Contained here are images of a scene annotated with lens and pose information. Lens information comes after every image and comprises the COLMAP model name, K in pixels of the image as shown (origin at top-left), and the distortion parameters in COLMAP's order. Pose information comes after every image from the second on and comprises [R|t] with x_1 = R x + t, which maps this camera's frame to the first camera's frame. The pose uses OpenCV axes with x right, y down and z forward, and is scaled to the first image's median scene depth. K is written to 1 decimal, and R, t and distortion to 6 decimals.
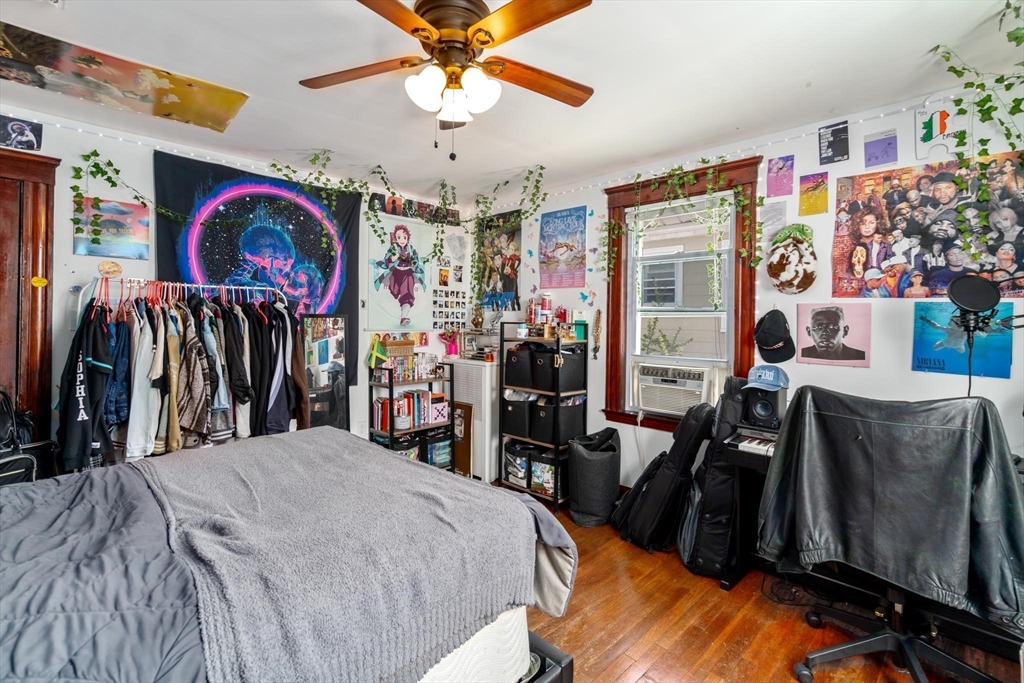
lens RADIAL K [[464.2, 0, 515.6], [0, 464.2, 319.3], [0, 0, 1]] dist [-0.001035, -0.000052]
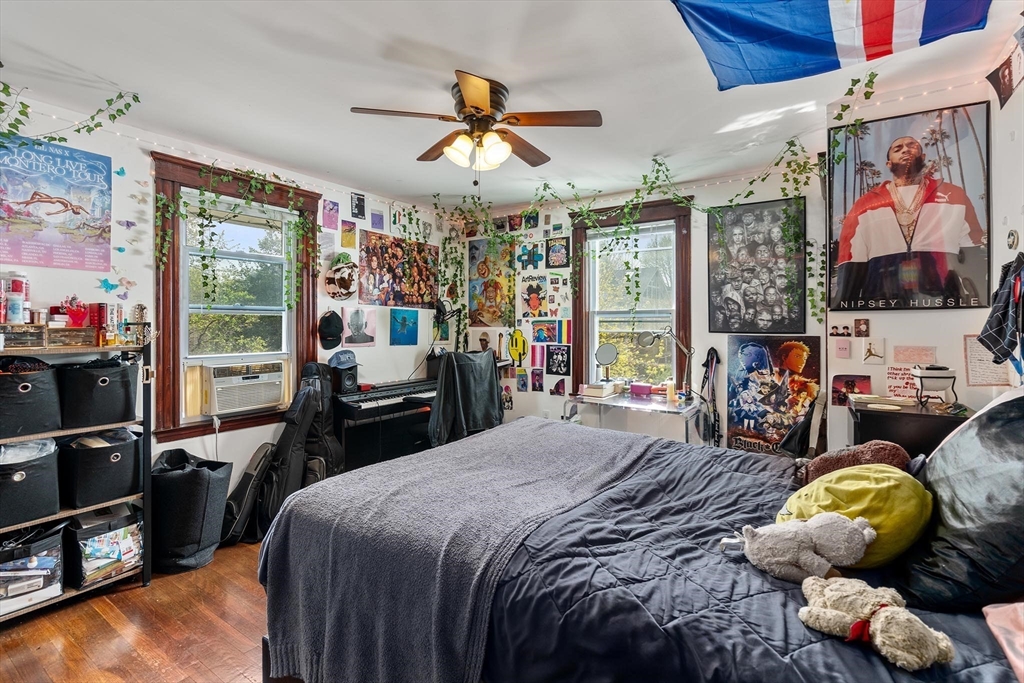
lens RADIAL K [[464.2, 0, 525.0], [0, 464.2, 321.7], [0, 0, 1]] dist [-0.001035, -0.000052]
pose [[-0.184946, -0.008726, 0.982710, -0.931522], [-0.003294, 0.999960, 0.008260, -0.001219], [-0.982743, -0.001709, -0.184967, 0.704782]]
